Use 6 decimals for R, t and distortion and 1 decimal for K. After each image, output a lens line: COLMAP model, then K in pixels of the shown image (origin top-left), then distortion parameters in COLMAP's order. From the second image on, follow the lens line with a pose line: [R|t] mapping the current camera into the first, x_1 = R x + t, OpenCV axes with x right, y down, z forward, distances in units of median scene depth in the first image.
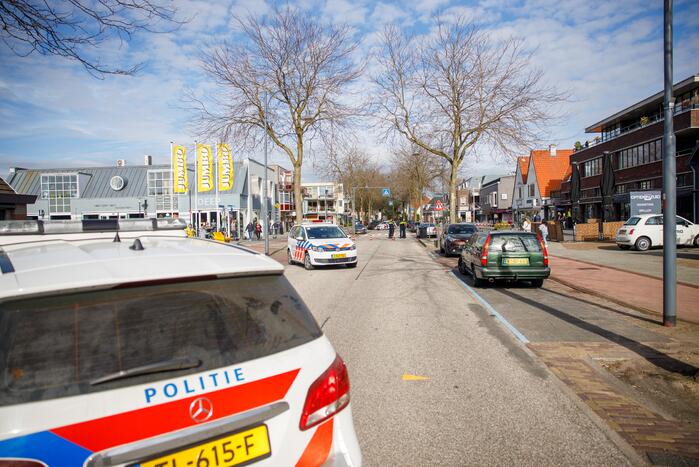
lens RADIAL K [[479.5, 0, 347.0], [0, 479.5, 235.0], [0, 0, 1]] dist [-0.070799, 0.005522]
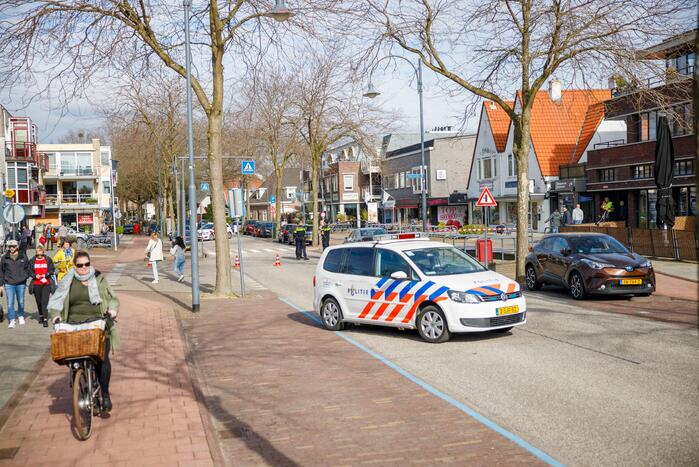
lens RADIAL K [[925.9, 0, 346.8], [0, 925.9, 235.4], [0, 0, 1]] dist [0.040773, 0.000000]
pose [[0.951134, -0.016881, 0.308316, -0.093882], [0.020449, 0.999756, -0.008344, -0.005469], [-0.308100, 0.014241, 0.951247, 0.036847]]
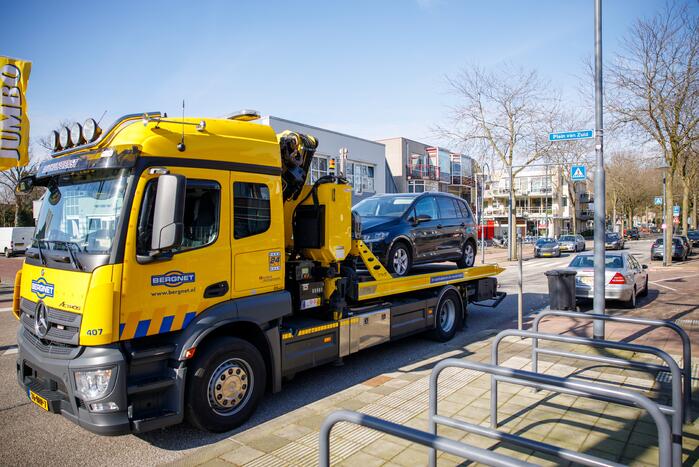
lens RADIAL K [[479.5, 0, 349.7], [0, 479.5, 231.4], [0, 0, 1]] dist [-0.070799, 0.005522]
pose [[0.845160, 0.018616, -0.534190, 0.109061], [-0.025820, 0.999649, -0.006014, -0.018285], [0.533890, 0.018875, 0.845343, 0.388223]]
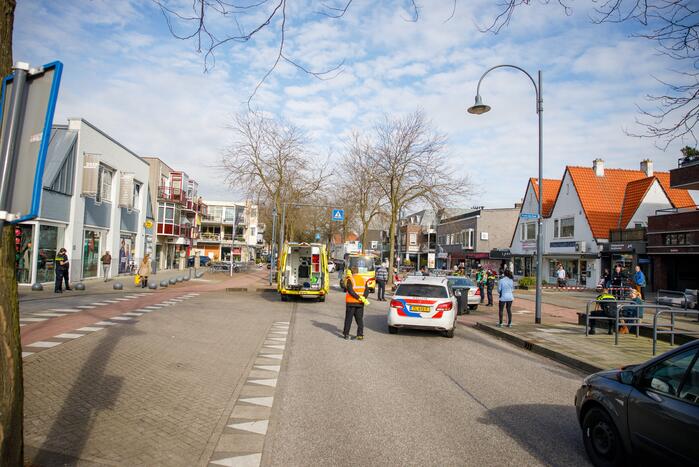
lens RADIAL K [[479.5, 0, 349.7], [0, 479.5, 235.6], [0, 0, 1]] dist [-0.070799, 0.005522]
pose [[0.977934, 0.067662, 0.197655, -0.016672], [-0.053110, 0.995536, -0.078022, -0.013136], [-0.202052, 0.065802, 0.977162, 0.321355]]
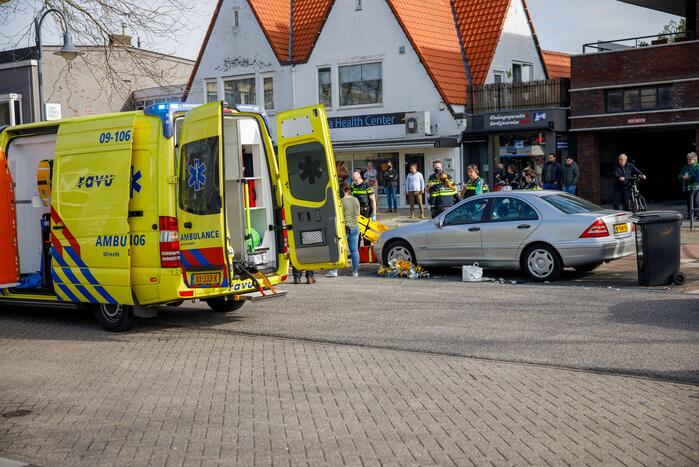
lens RADIAL K [[1034.0, 0, 351.0], [0, 1034.0, 233.3], [0, 0, 1]] dist [0.142528, 0.000000]
pose [[0.547573, -0.036633, 0.835955, -0.115610], [0.038760, 0.999079, 0.018392, -0.009808], [-0.835860, 0.022331, 0.548489, 0.480733]]
